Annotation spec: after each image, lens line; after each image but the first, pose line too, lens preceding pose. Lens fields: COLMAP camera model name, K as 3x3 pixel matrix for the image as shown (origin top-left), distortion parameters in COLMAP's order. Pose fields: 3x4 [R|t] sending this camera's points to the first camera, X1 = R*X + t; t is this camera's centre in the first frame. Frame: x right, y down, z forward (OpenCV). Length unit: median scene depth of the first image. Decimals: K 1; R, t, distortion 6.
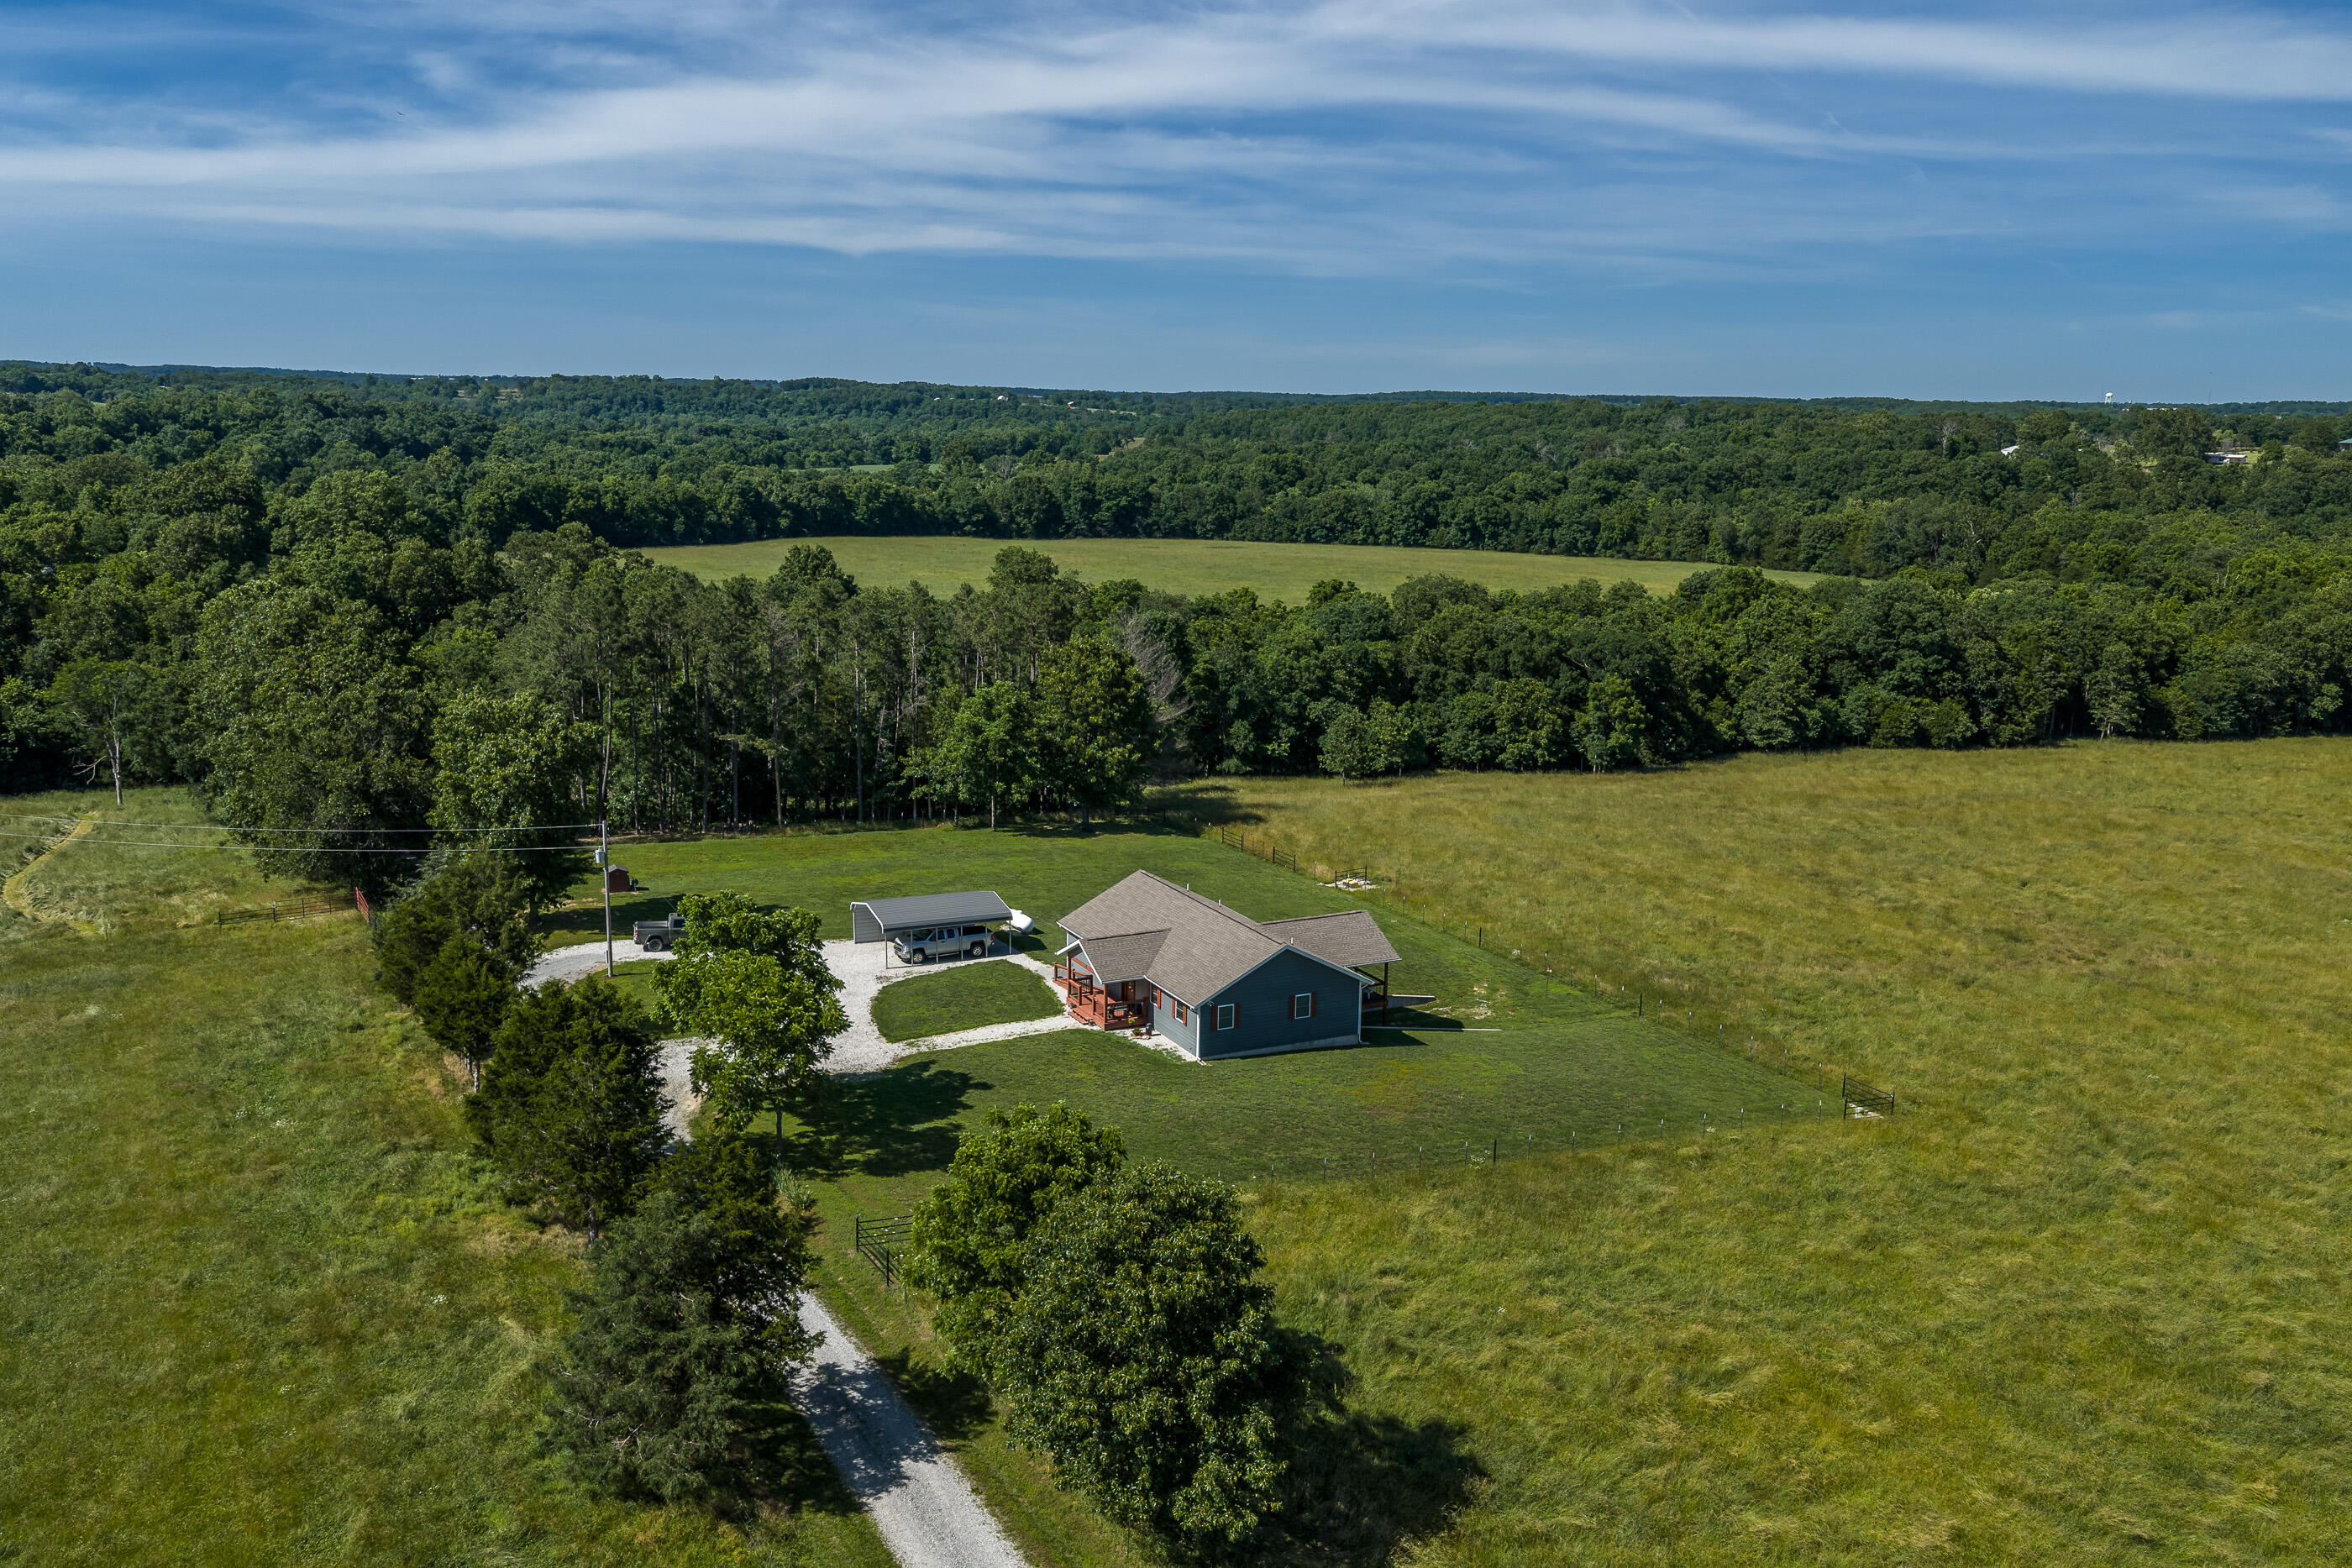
lens RADIAL K [[1947.4, 0, 1193.4], [0, 1947.4, 743.7], [0, 0, 1]] dist [0.006712, -0.012423]
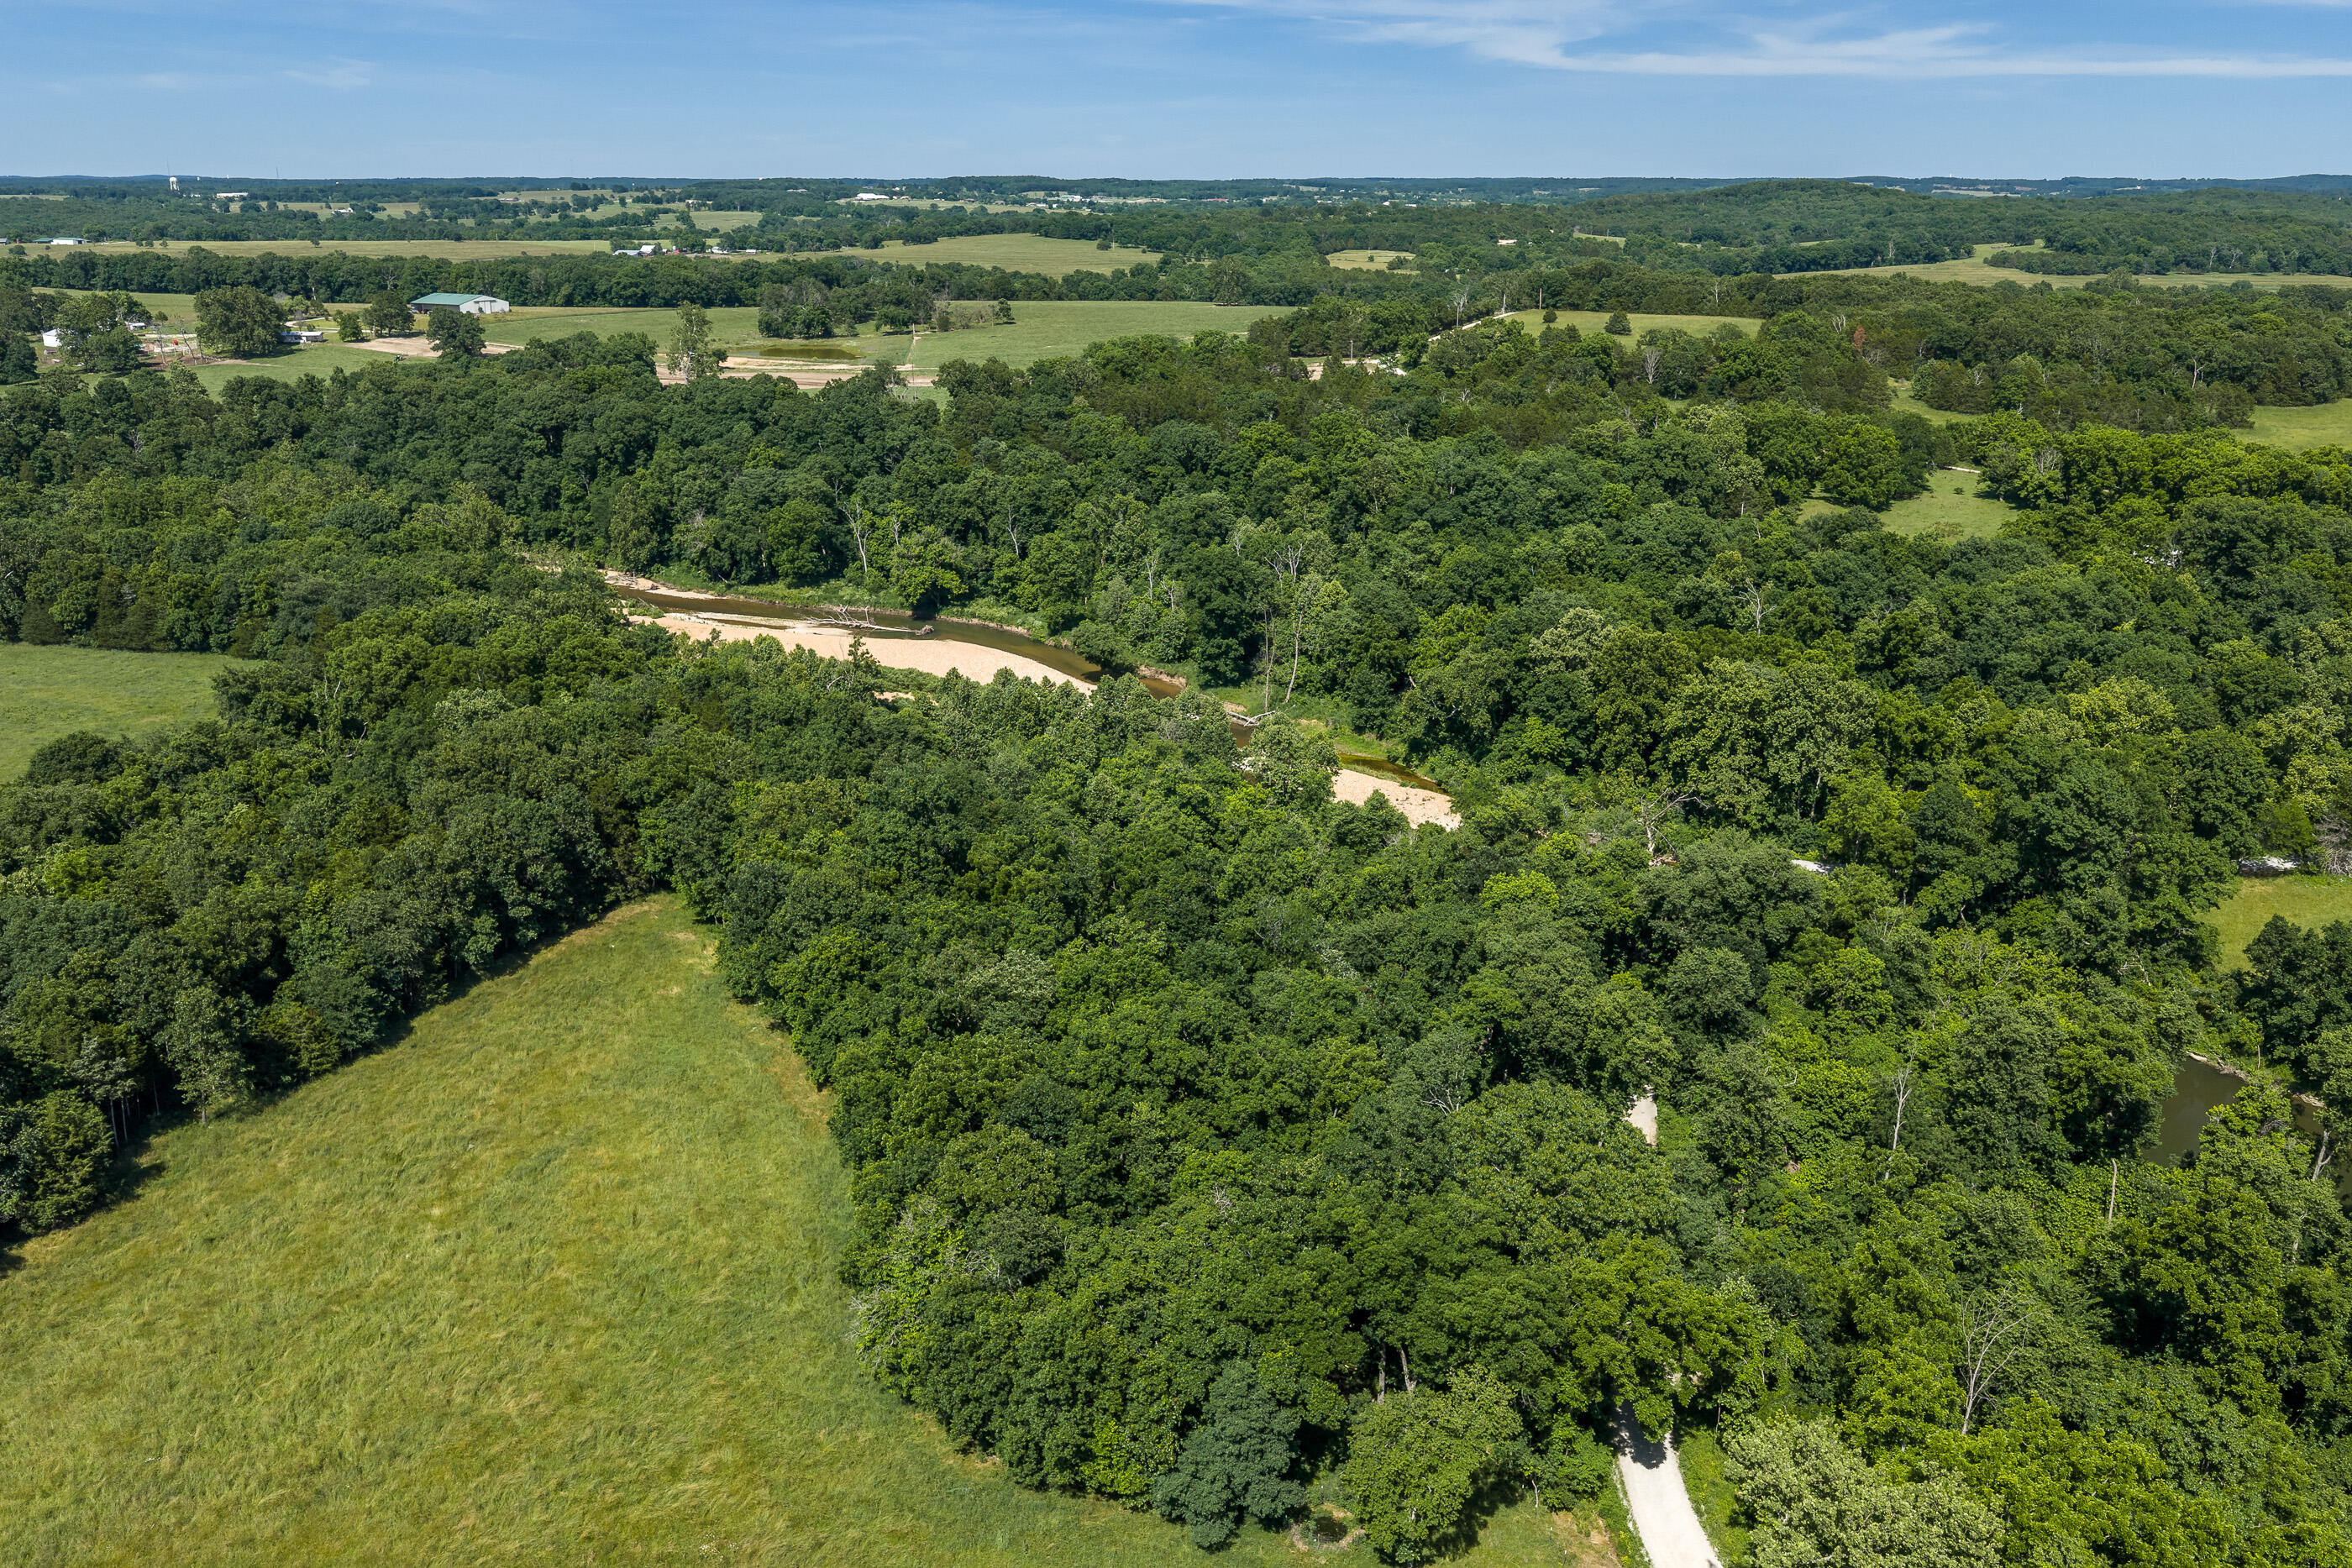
lens RADIAL K [[1922.4, 0, 1180.7], [0, 1922.4, 782.2], [0, 0, 1]] dist [0.011051, -0.018107]
pose [[0.626469, -0.244791, 0.740009, 0.206972], [0.143127, 0.969388, 0.199502, -0.203736], [-0.766193, -0.019067, 0.642328, 0.298849]]
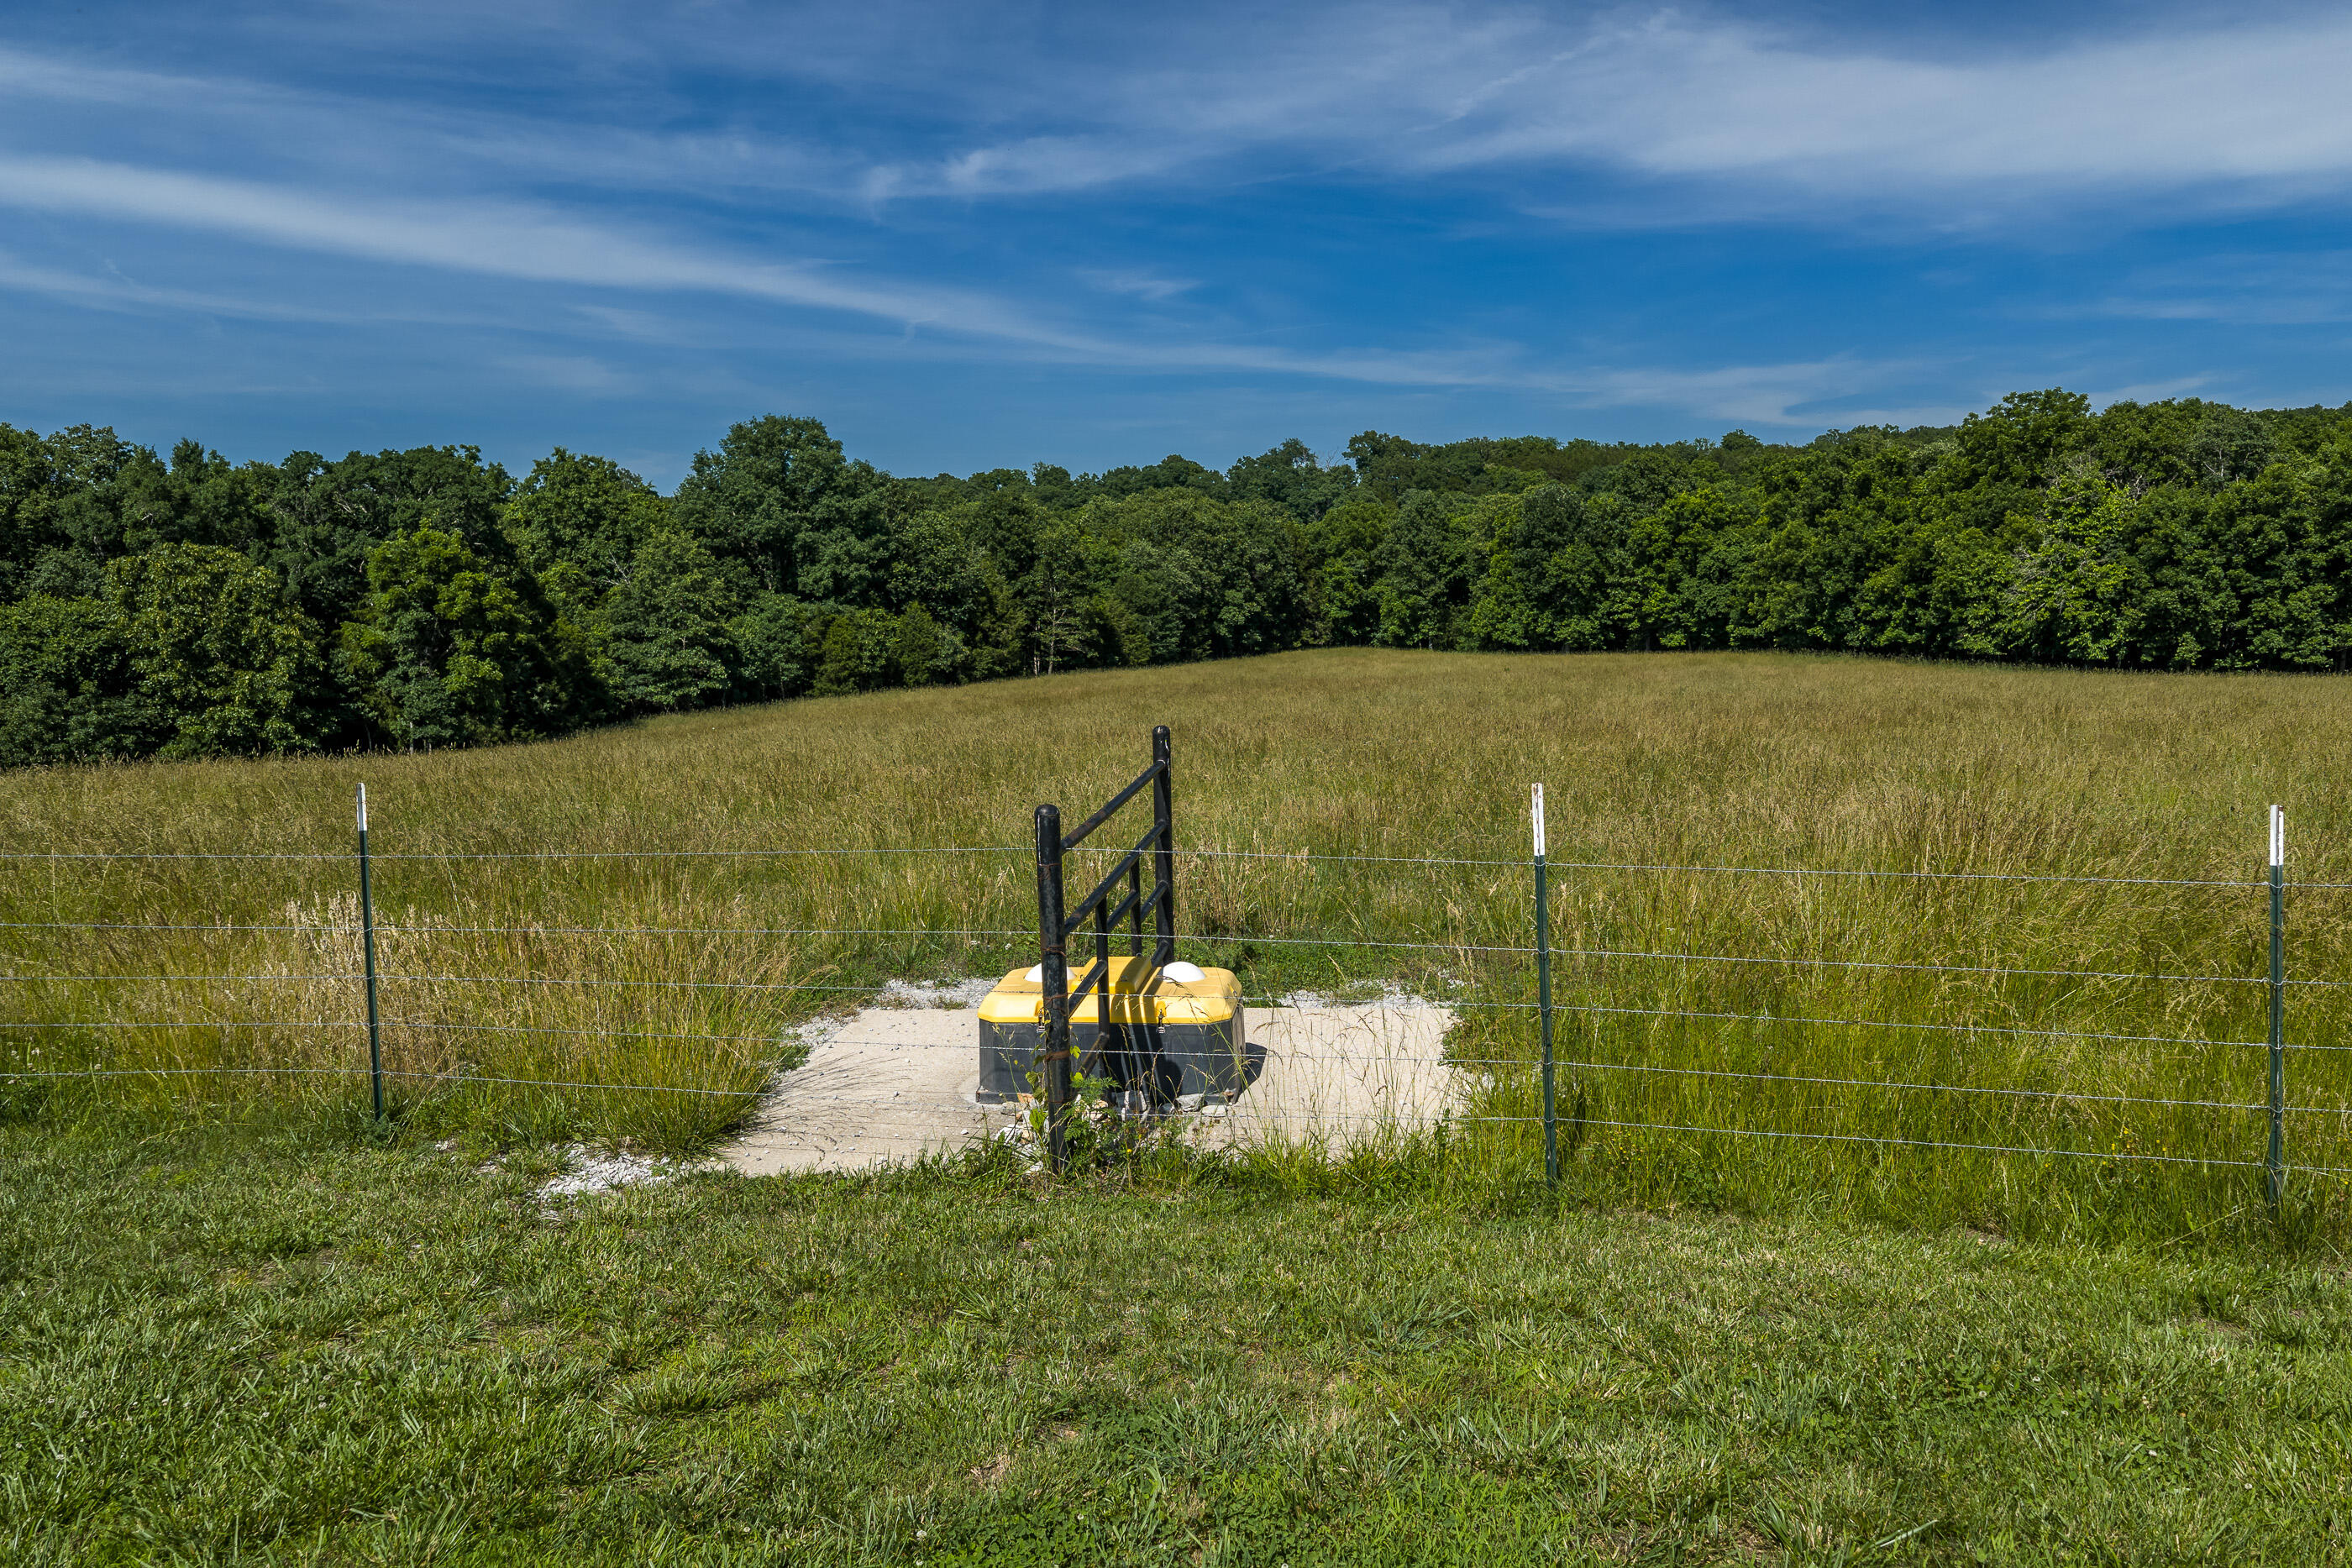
lens RADIAL K [[1910.6, 0, 1175.3], [0, 1910.6, 788.8], [0, 0, 1]] dist [-0.012417, -0.004502]
pose [[0.689026, -0.122099, 0.714377, 0.025097], [0.162331, 0.986663, 0.012067, 0.034838], [-0.706323, 0.107651, 0.699657, 0.517290]]
